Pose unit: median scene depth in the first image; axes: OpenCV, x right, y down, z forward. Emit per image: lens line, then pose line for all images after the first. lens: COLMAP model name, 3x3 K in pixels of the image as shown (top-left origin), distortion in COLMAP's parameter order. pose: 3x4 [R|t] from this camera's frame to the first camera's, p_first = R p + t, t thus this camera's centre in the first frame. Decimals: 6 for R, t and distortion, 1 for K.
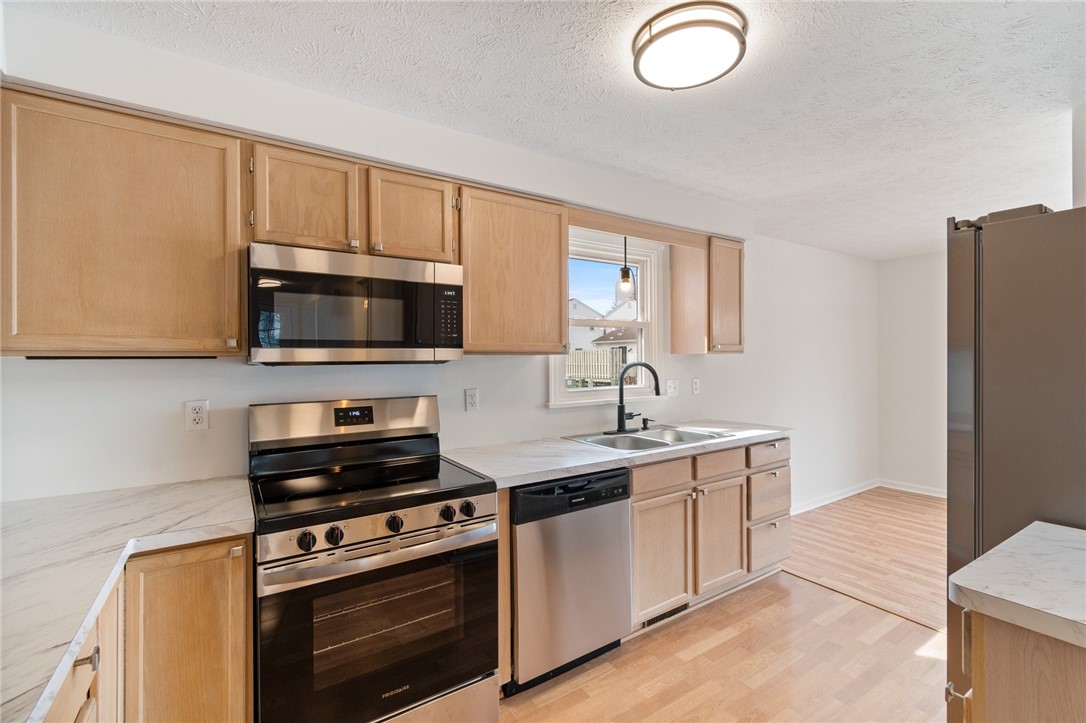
lens RADIAL K [[480.1, 0, 543.8], [0, 480.1, 362.2], [0, 0, 1]] dist [0.002163, -0.001533]
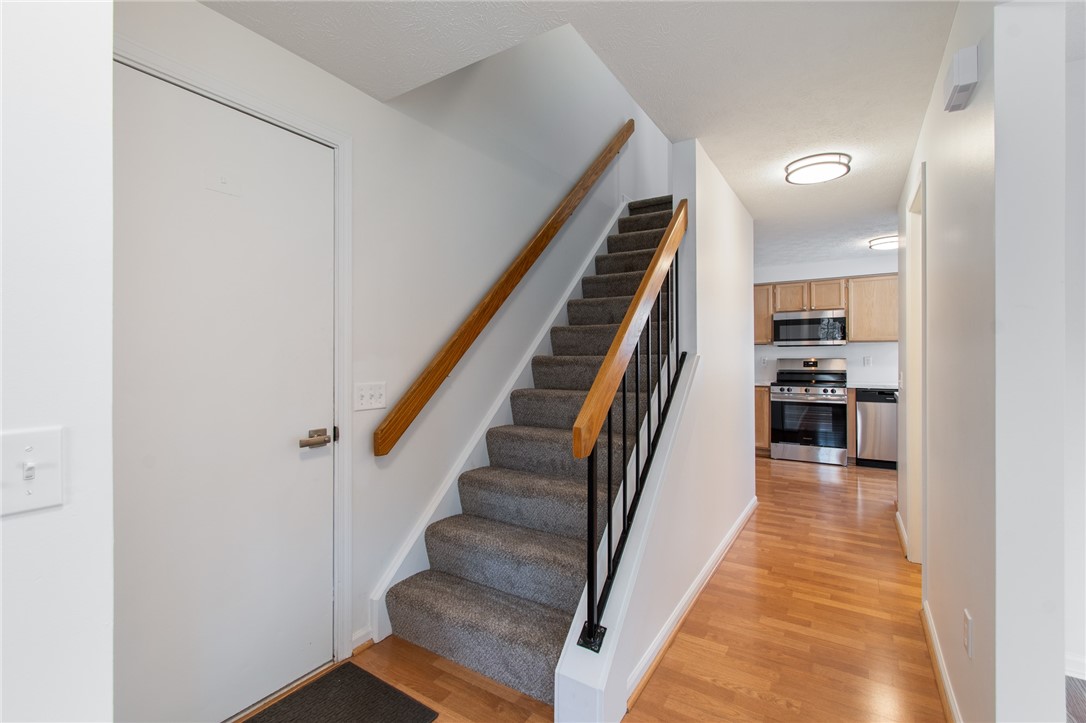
lens RADIAL K [[480.1, 0, 544.4], [0, 480.1, 353.7], [0, 0, 1]] dist [0.002163, -0.001533]
pose [[0.408828, -0.001484, -0.912610, 1.356949], [-0.005030, 0.999980, -0.003880, 0.057493], [0.912598, 0.006177, 0.408812, -1.410913]]
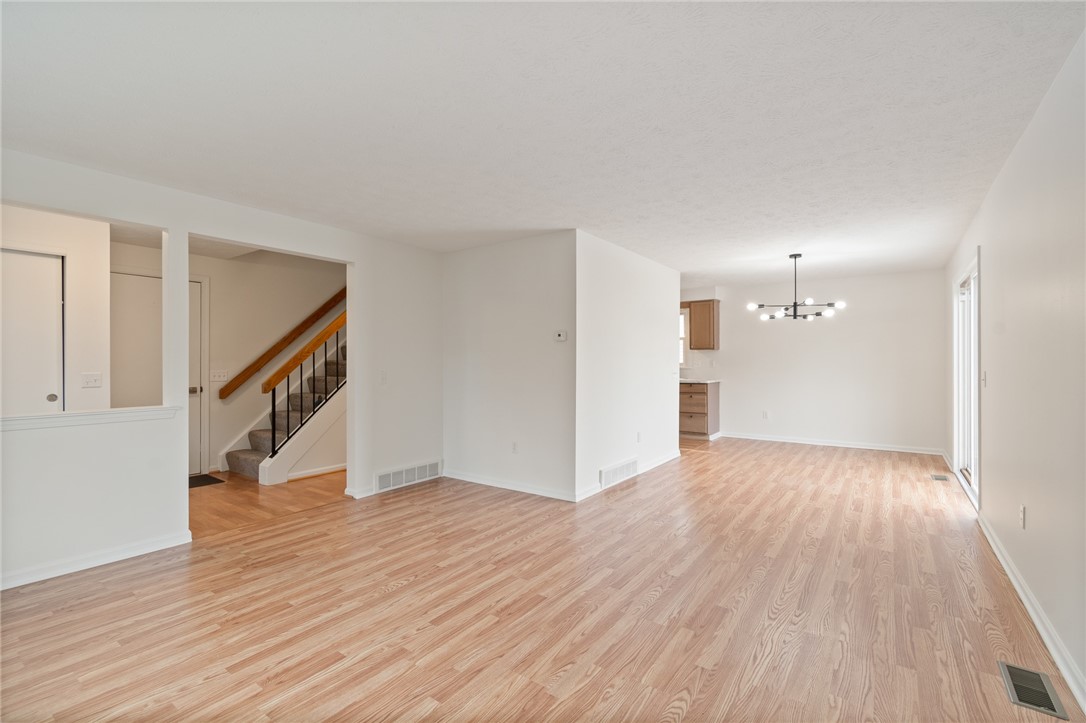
lens RADIAL K [[480.1, 0, 547.8], [0, 480.1, 358.8], [0, 0, 1]] dist [0.002163, -0.001533]
pose [[0.355426, -0.000843, -0.934704, 3.028798], [-0.004733, 0.999985, -0.002702, 0.051357], [0.934692, 0.005384, 0.355417, -0.722231]]
